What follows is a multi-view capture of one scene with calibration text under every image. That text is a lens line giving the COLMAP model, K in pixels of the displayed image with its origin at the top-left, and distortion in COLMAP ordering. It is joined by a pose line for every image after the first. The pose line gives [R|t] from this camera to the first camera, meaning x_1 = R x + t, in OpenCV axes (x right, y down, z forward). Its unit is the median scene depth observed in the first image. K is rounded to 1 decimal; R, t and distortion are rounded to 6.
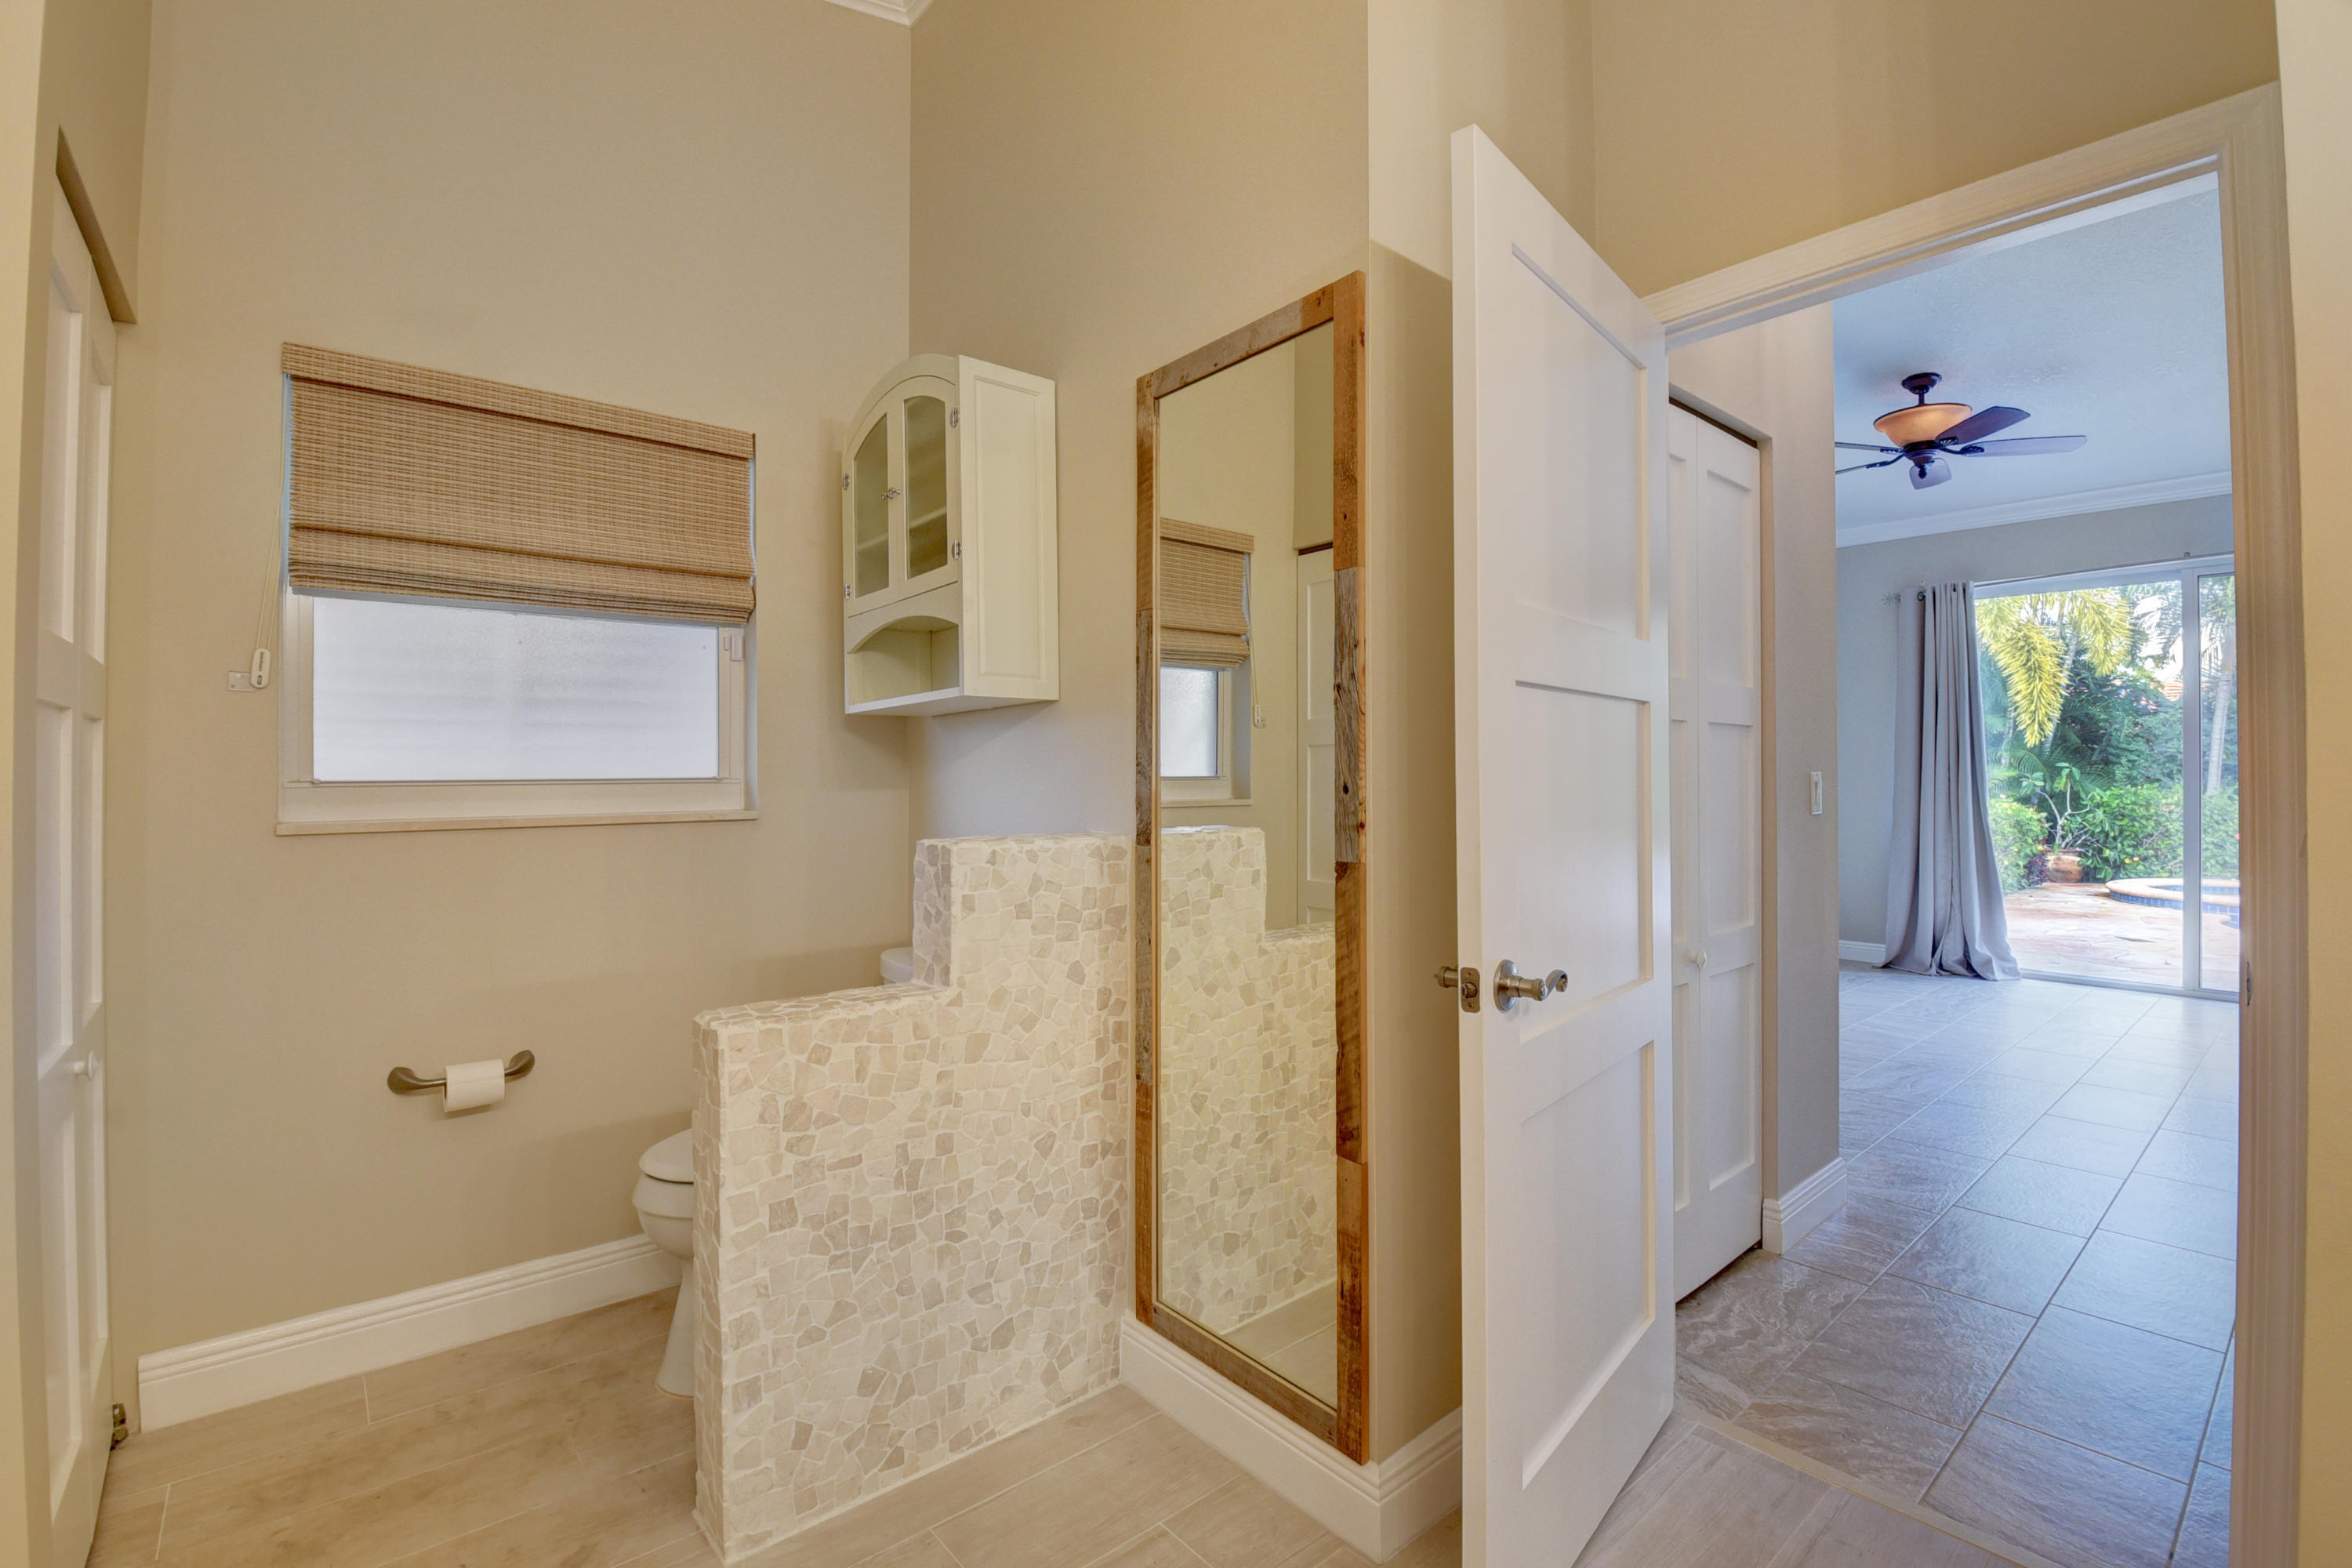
lens RADIAL K [[1037.2, 0, 1164.3], [0, 1037.2, 766.3], [0, 0, 1]] dist [-0.005062, -0.011805]
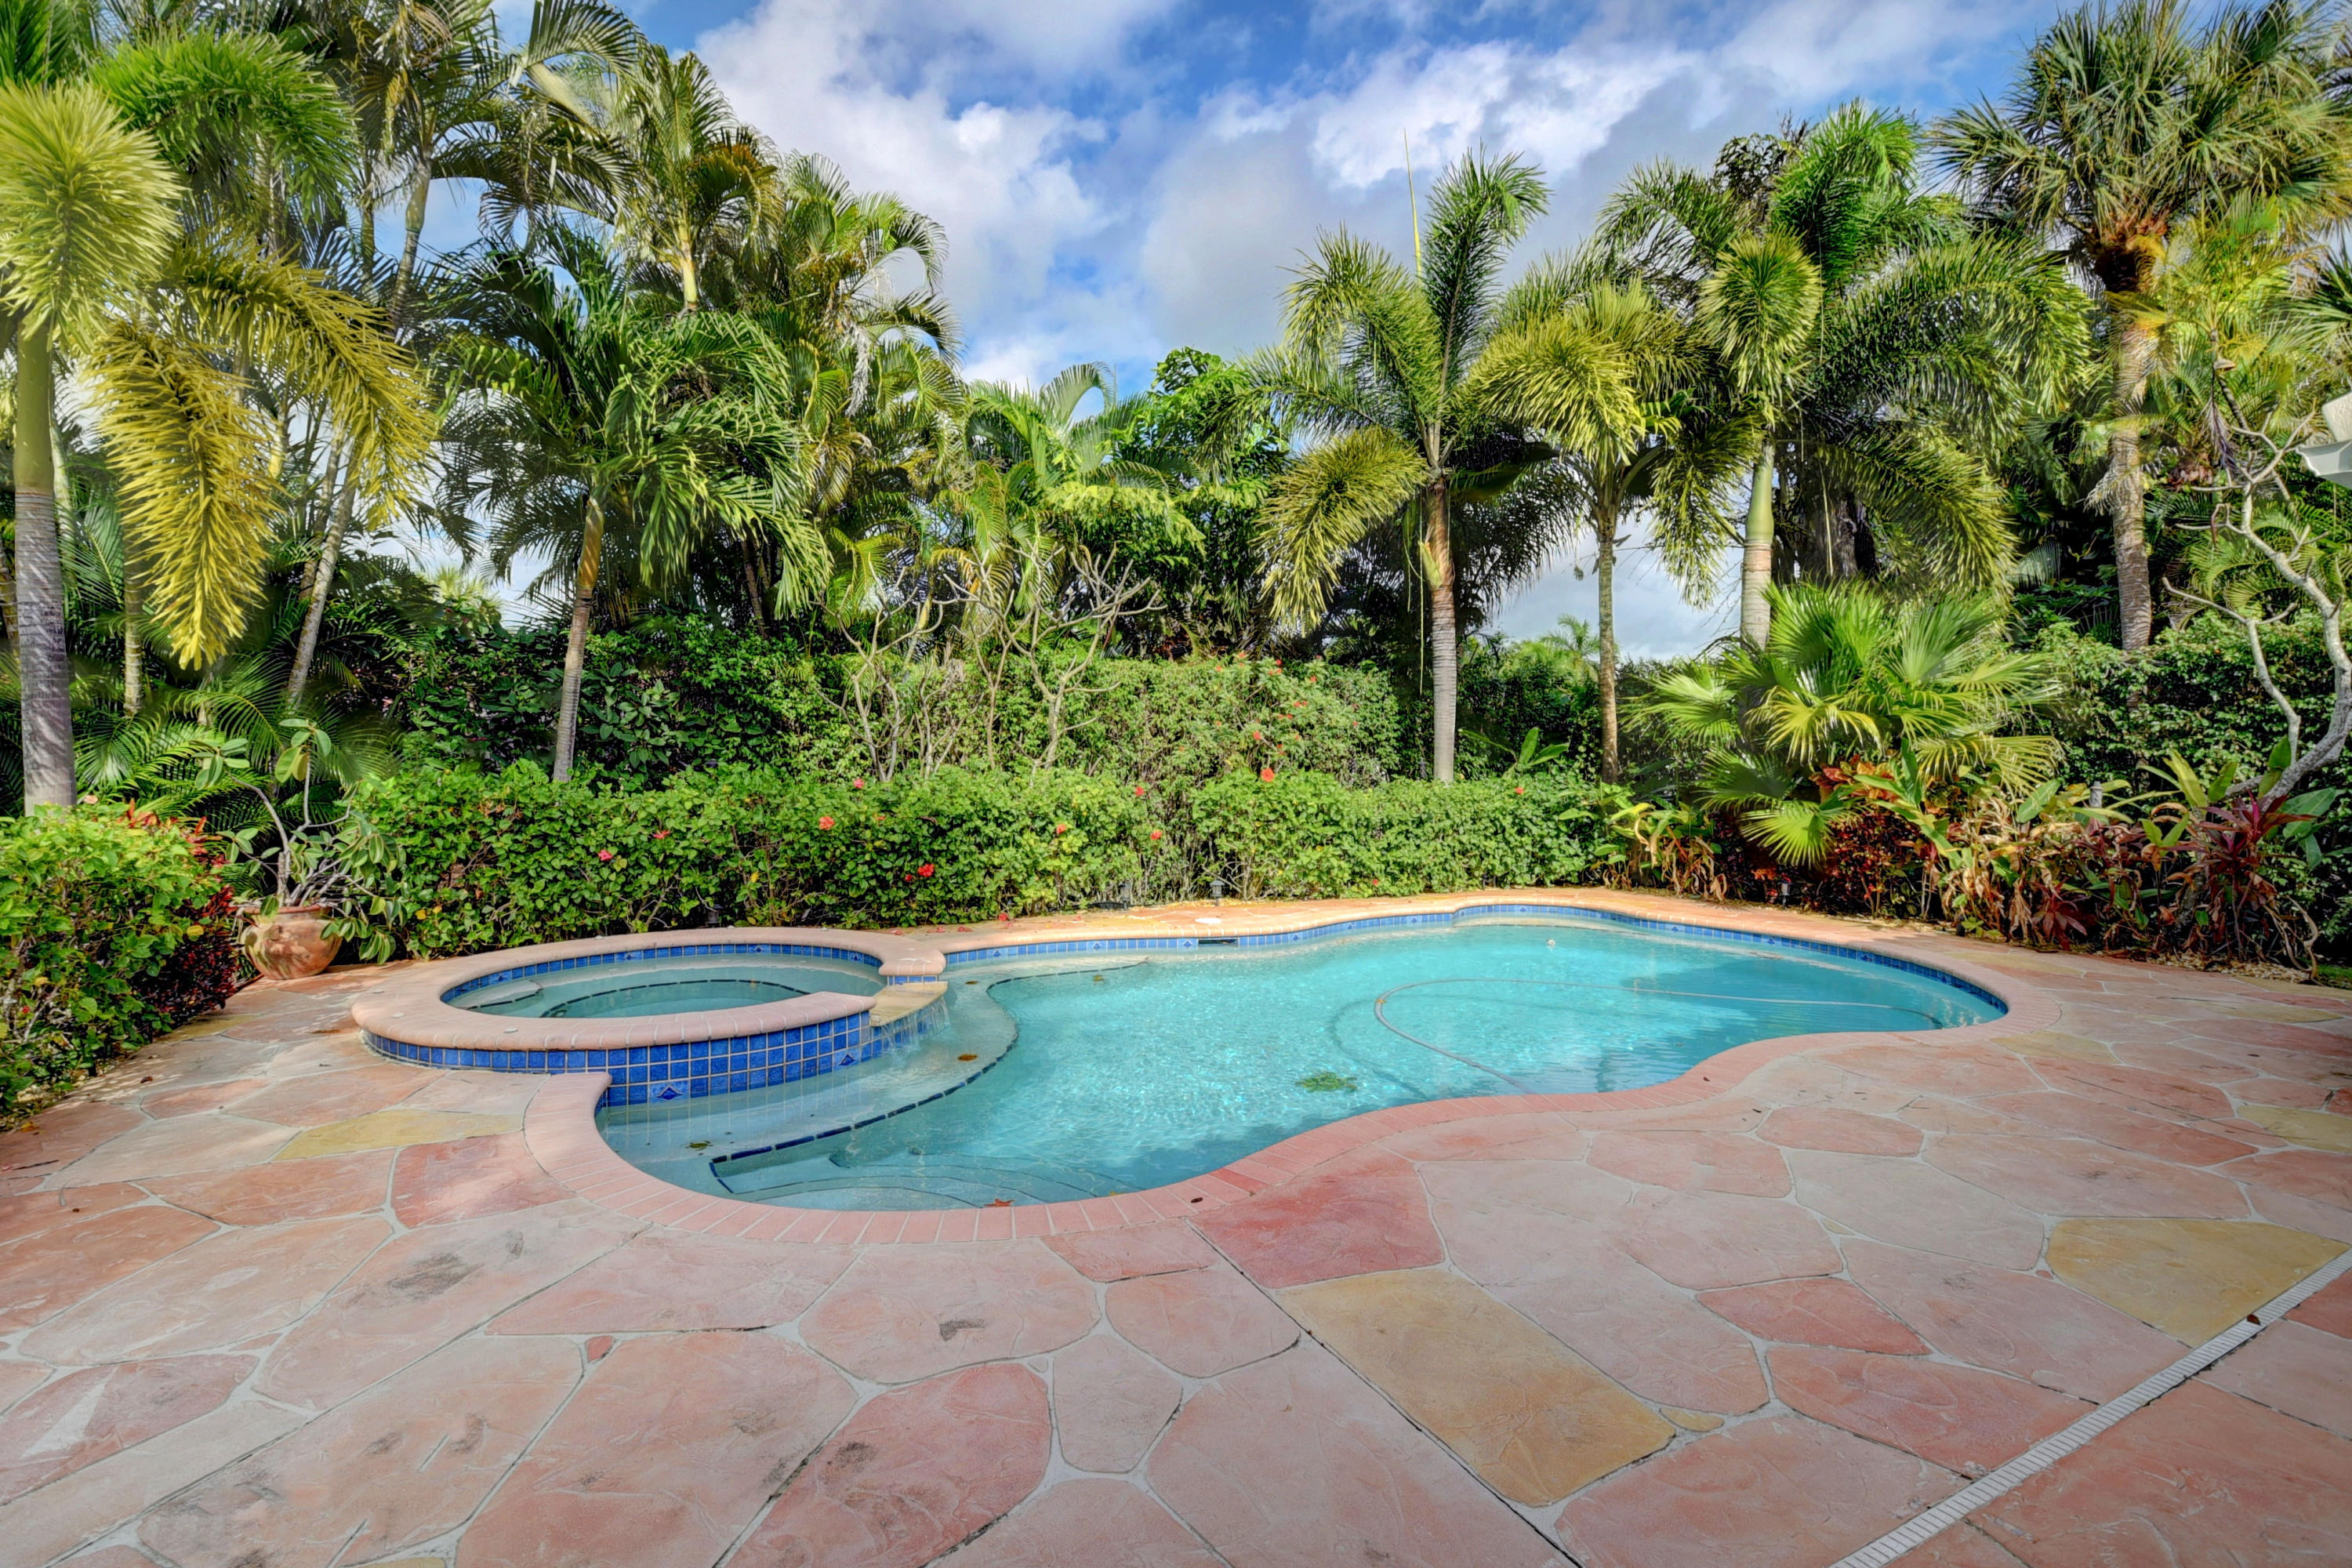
lens RADIAL K [[1037.2, 0, 1165.0], [0, 1037.2, 758.2], [0, 0, 1]] dist [-0.005062, -0.011805]
pose [[0.229671, 0.016401, 0.973130, 0.522682], [-0.018501, 0.999751, -0.012483, 0.013443], [-0.973092, -0.015137, 0.229917, 0.518640]]
